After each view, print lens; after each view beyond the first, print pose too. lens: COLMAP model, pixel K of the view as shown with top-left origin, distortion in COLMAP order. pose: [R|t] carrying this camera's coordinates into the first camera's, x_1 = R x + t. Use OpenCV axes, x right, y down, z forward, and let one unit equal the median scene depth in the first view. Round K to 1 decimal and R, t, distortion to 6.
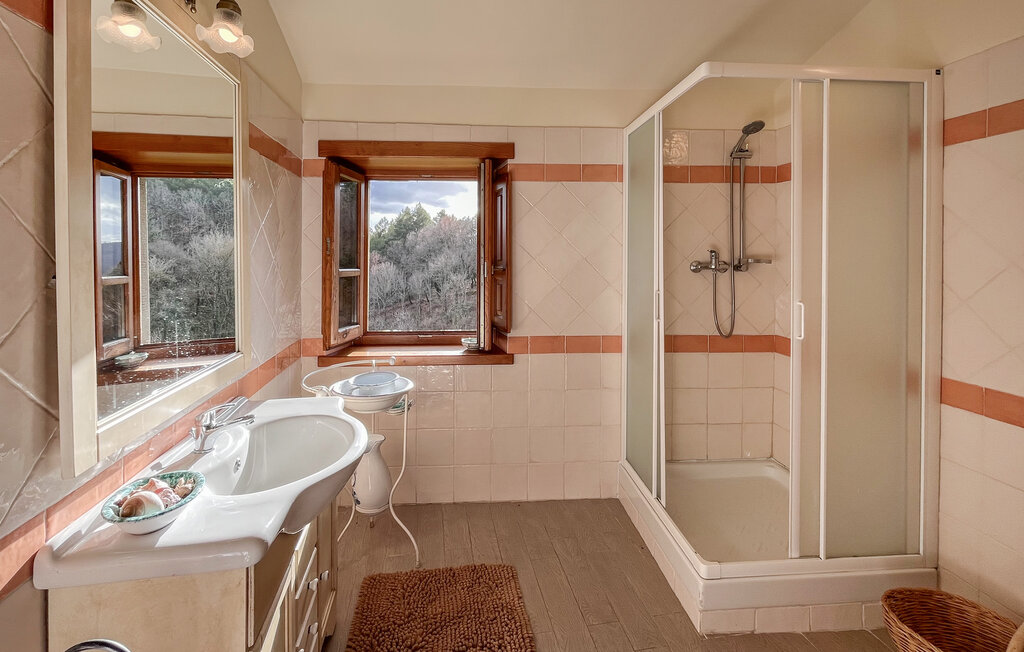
lens RADIAL K [[414.7, 0, 512.0], [0, 414.7, 326.0], [0, 0, 1]] dist [0.000179, -0.000011]
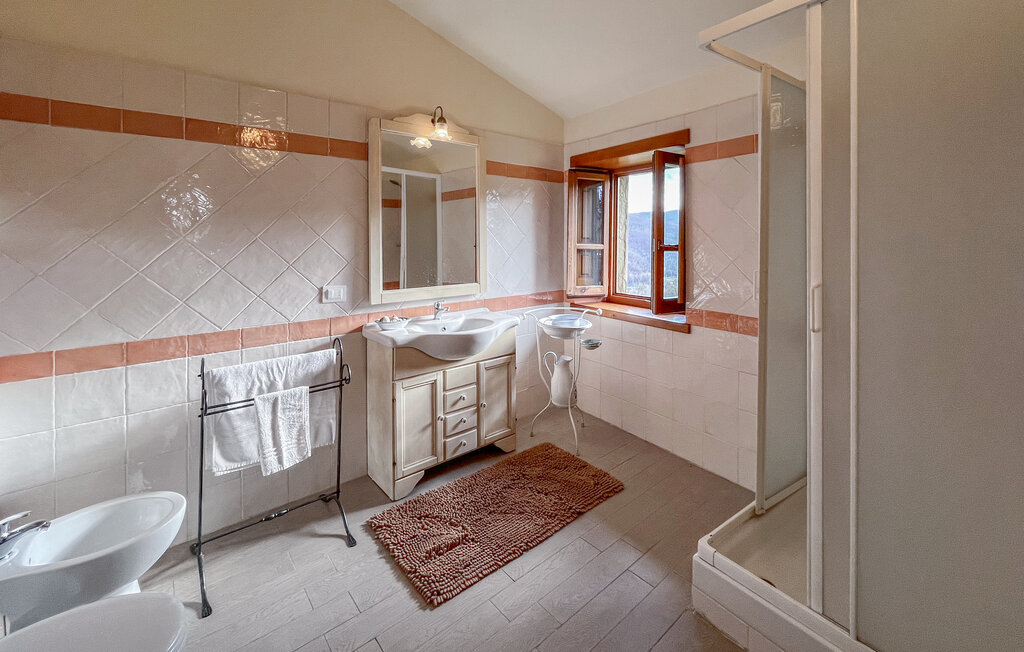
lens RADIAL K [[402.5, 0, 512.0], [0, 402.5, 326.0], [0, 0, 1]] dist [0.000038, 0.000001]
pose [[0.513756, 0.175592, -0.839775, 0.701920], [-0.106252, 0.984318, 0.140812, -0.029964], [0.851332, 0.016885, 0.524356, 0.057900]]
